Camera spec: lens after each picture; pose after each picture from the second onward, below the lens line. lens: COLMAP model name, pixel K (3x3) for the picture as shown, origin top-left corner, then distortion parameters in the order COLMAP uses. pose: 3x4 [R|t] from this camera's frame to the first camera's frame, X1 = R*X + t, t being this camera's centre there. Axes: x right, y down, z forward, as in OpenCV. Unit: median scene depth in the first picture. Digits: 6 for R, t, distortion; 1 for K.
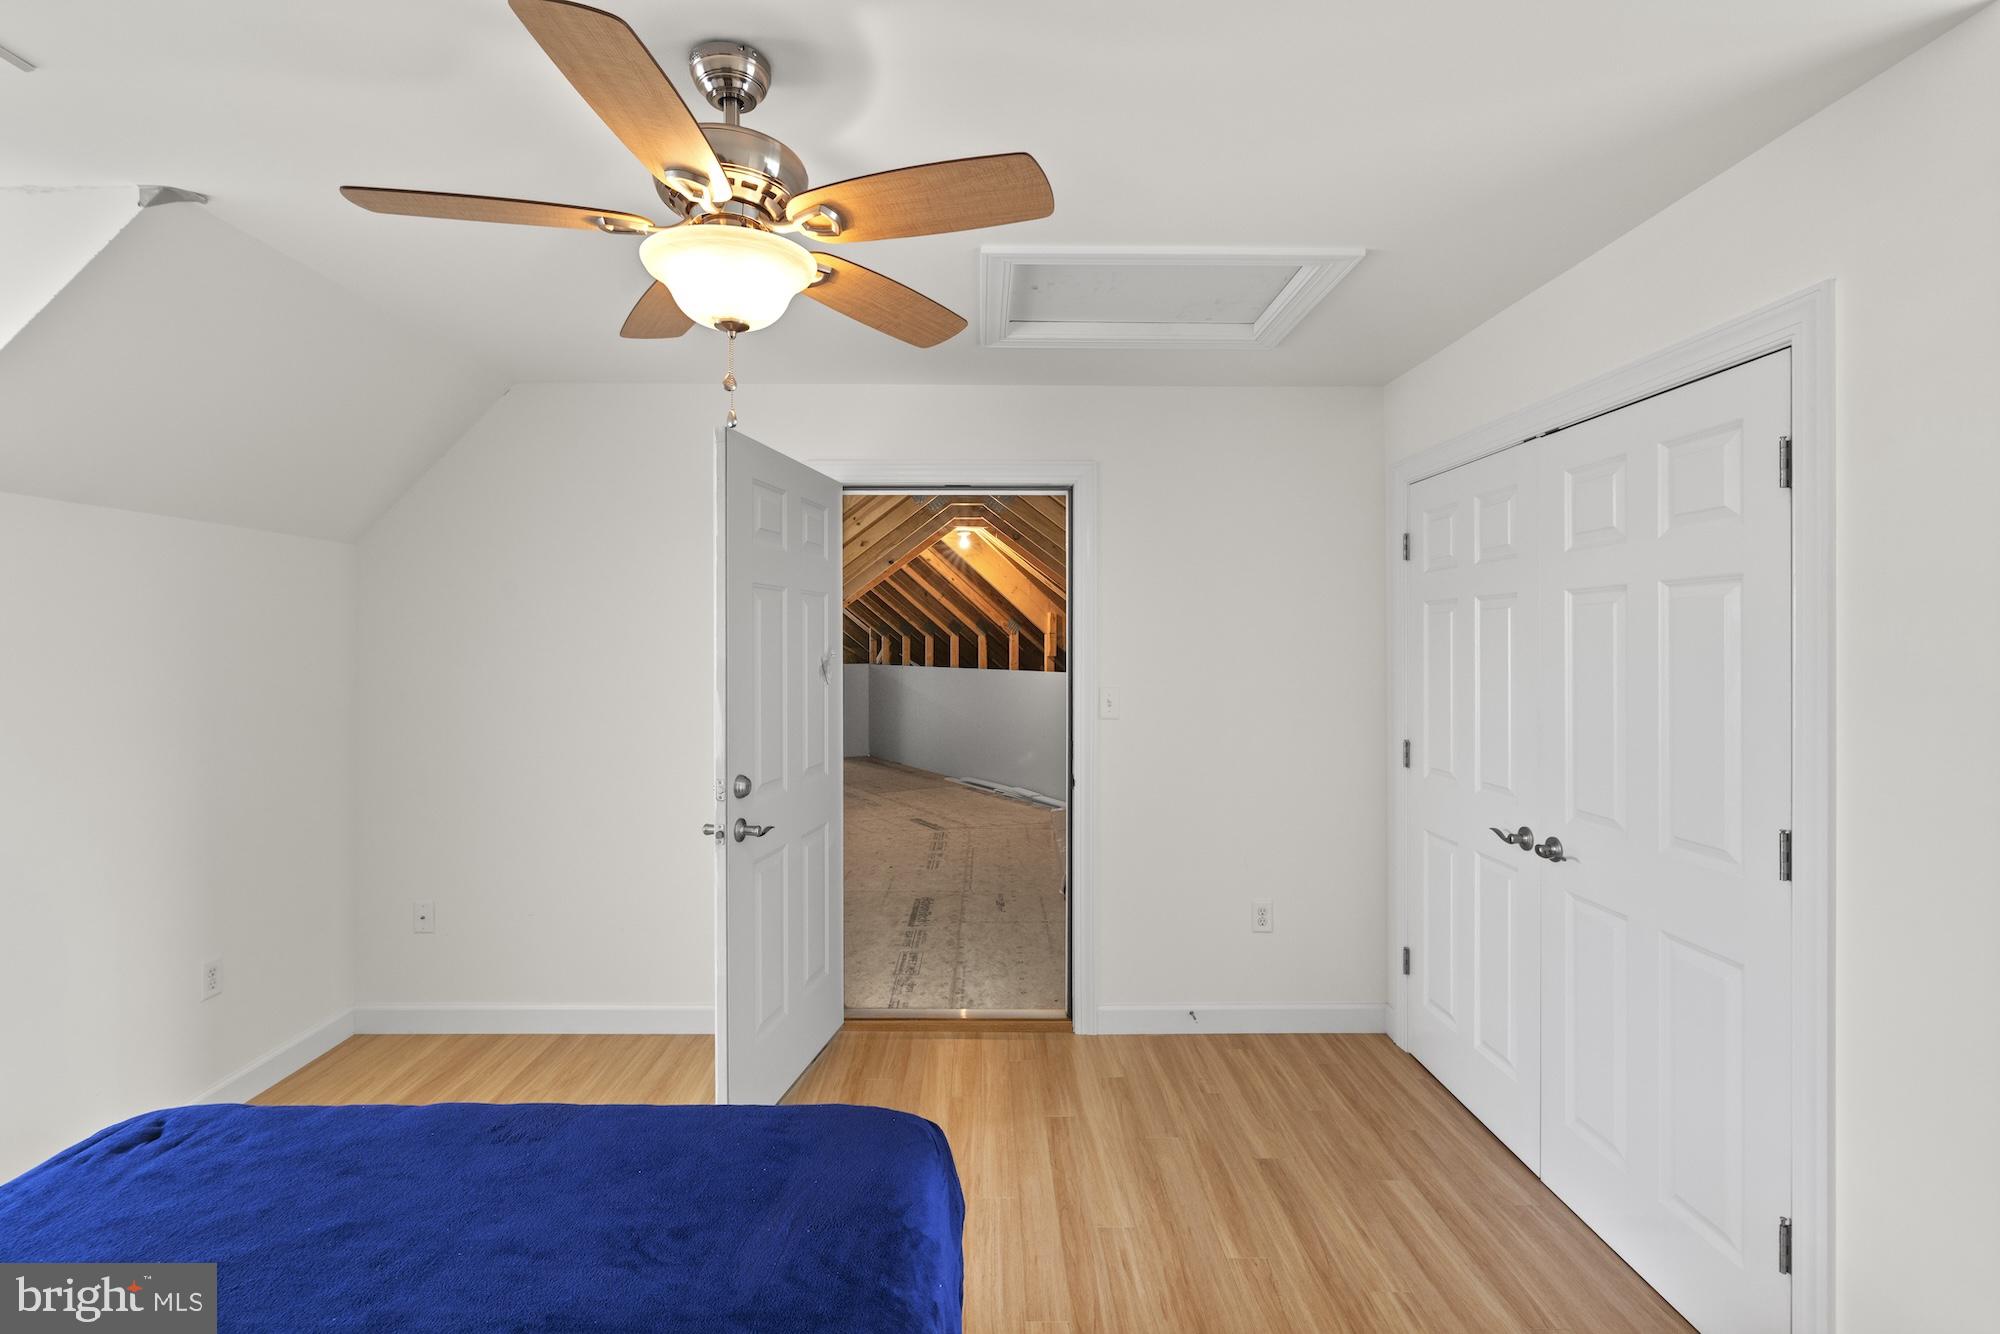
lens RADIAL K [[902.9, 0, 998.7], [0, 902.9, 645.7], [0, 0, 1]] dist [-0.015110, 0.007831]
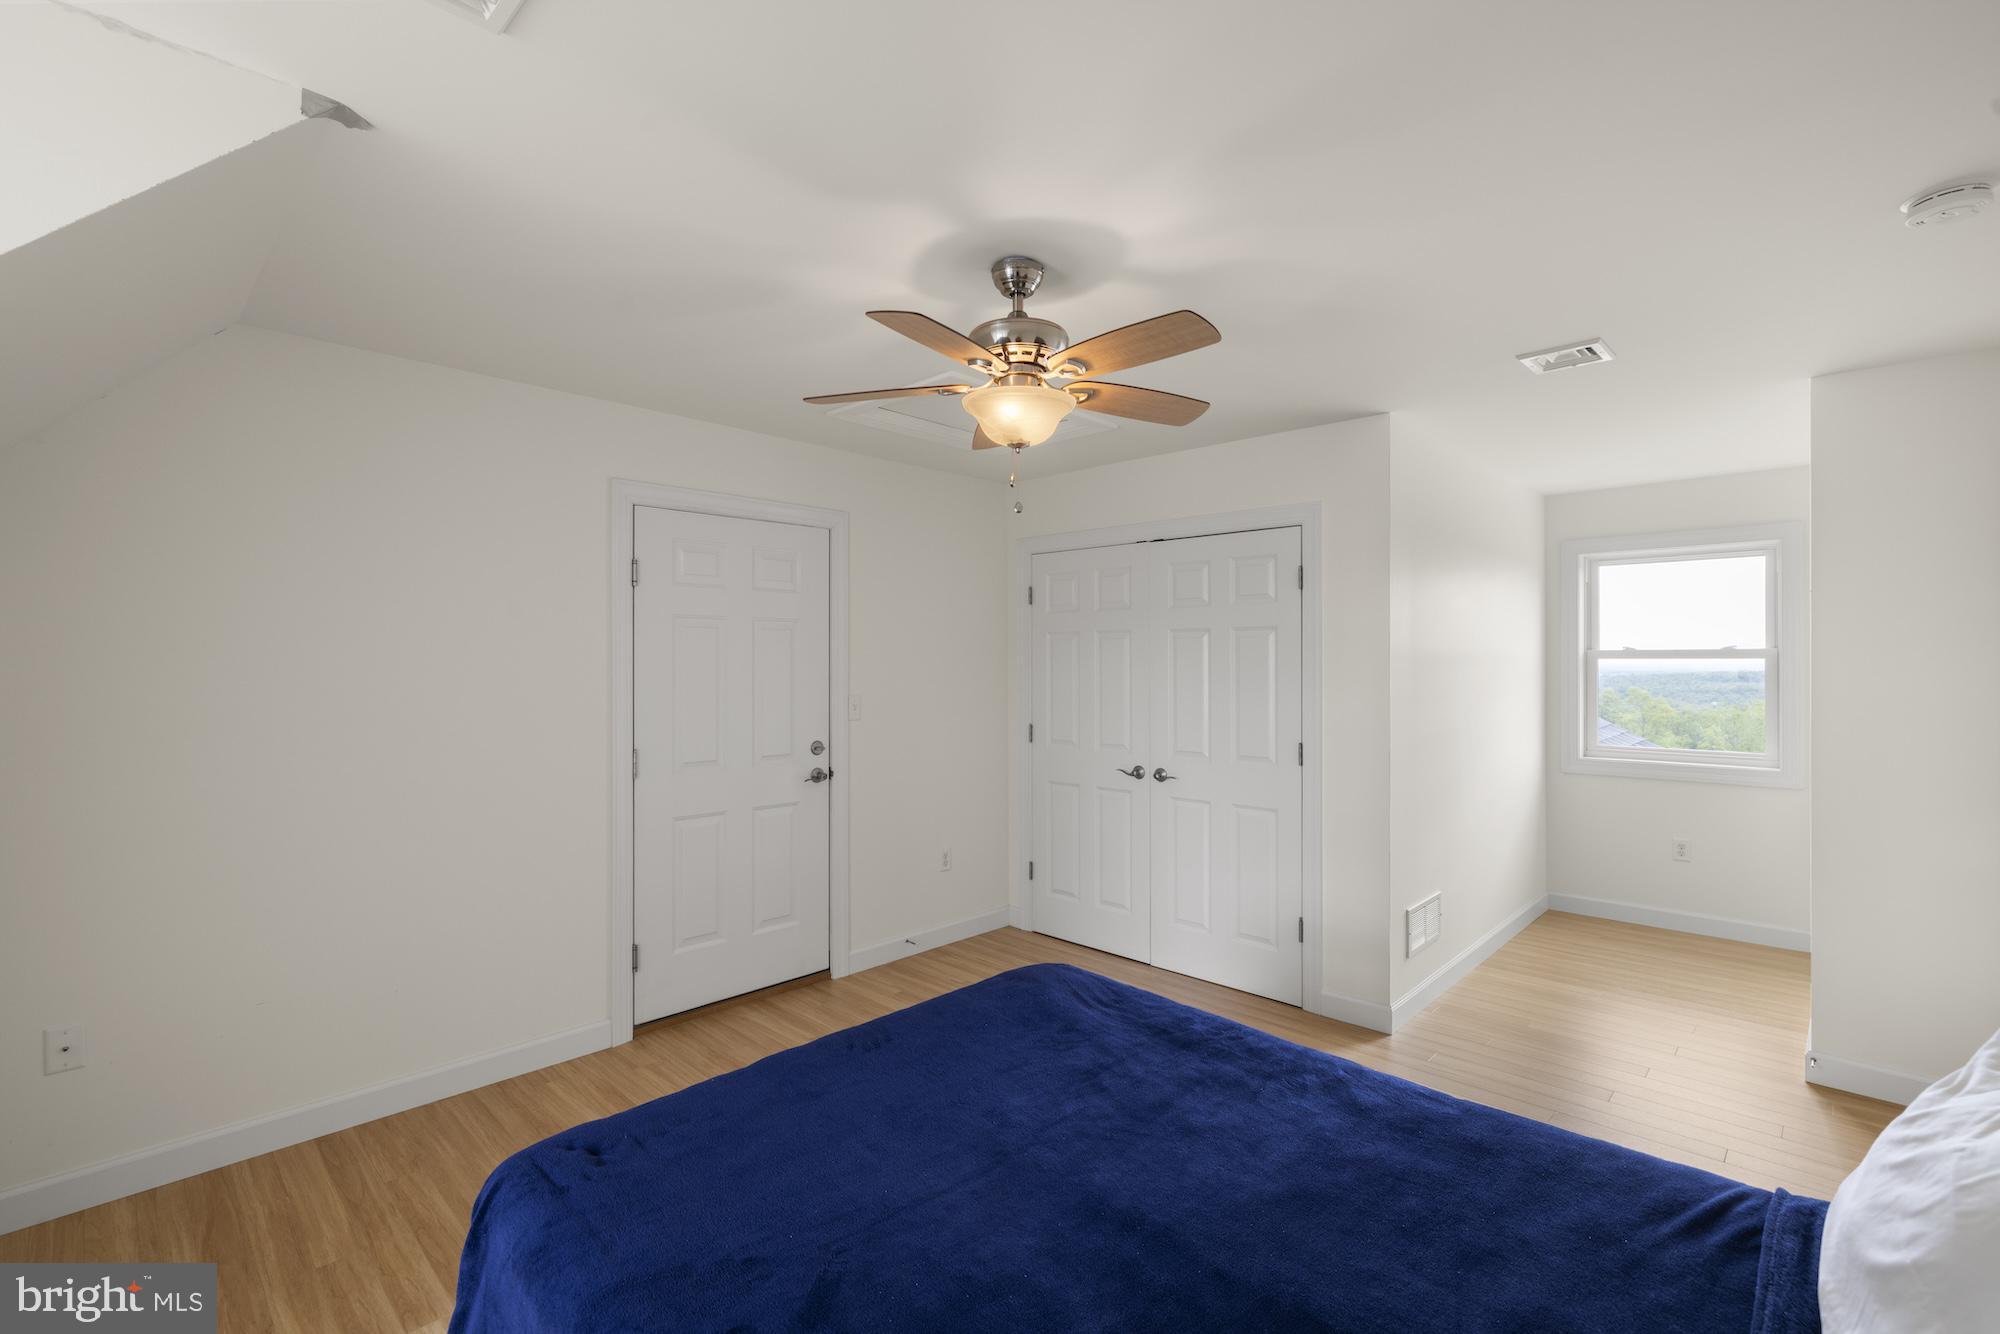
lens RADIAL K [[886.2, 0, 992.2], [0, 886.2, 658.4], [0, 0, 1]] dist [-0.016961, 0.006966]
pose [[0.701423, 0.002496, 0.712741, -0.855081], [0.001685, 0.999985, -0.005161, 0.003948], [-0.712743, 0.004821, 0.701409, 0.005548]]
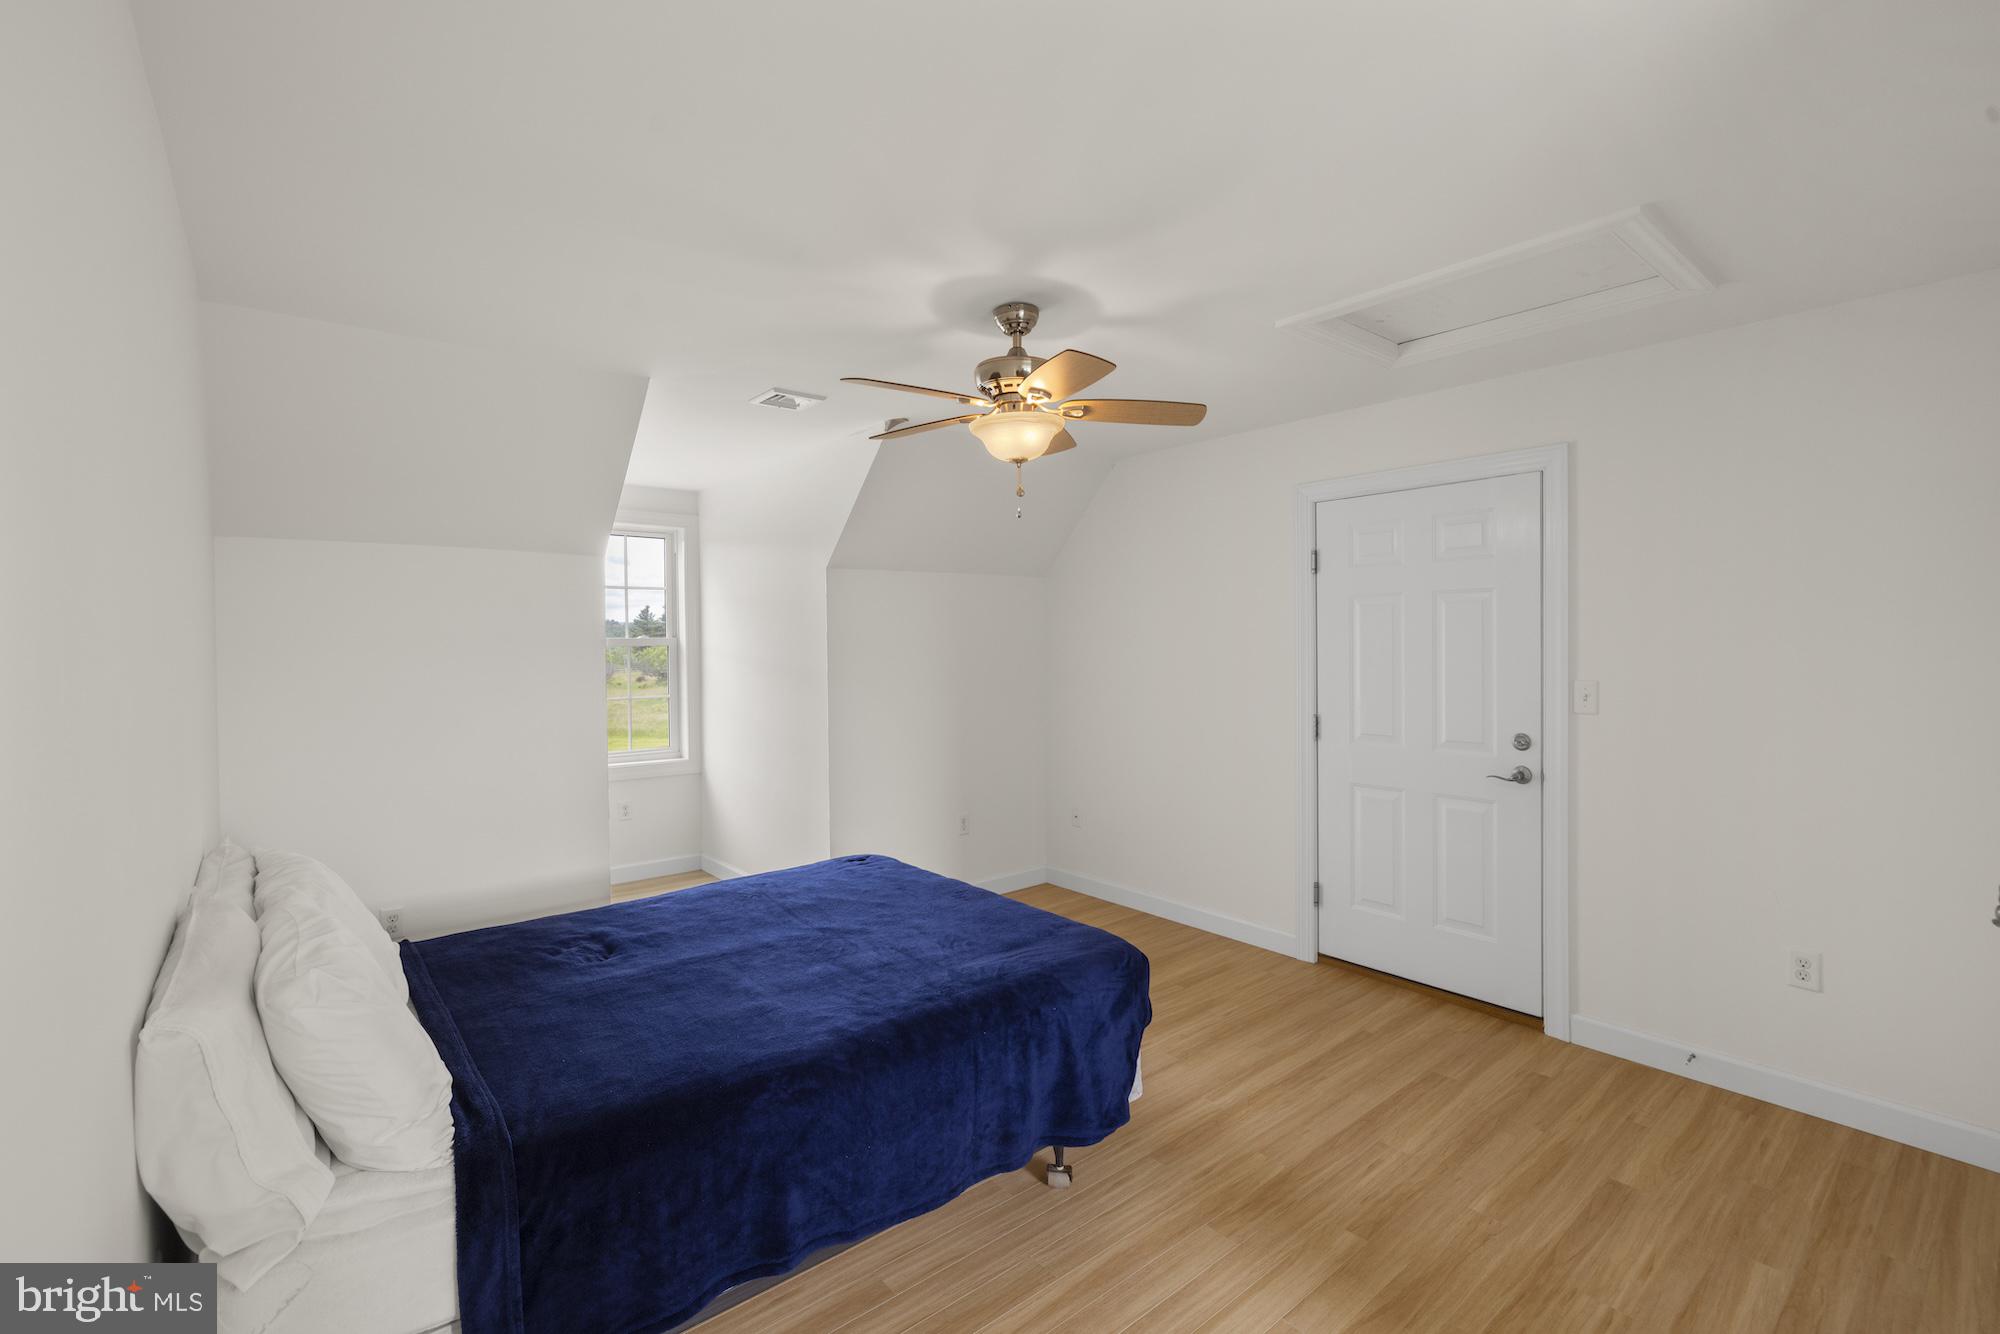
lens RADIAL K [[886.2, 0, 992.2], [0, 886.2, 658.4], [0, 0, 1]] dist [-0.016961, 0.006966]
pose [[0.622713, 0.009148, -0.782397, 0.629295], [0.008914, 0.999784, 0.018785, 0.000149], [0.782399, -0.018672, 0.622497, -0.078440]]
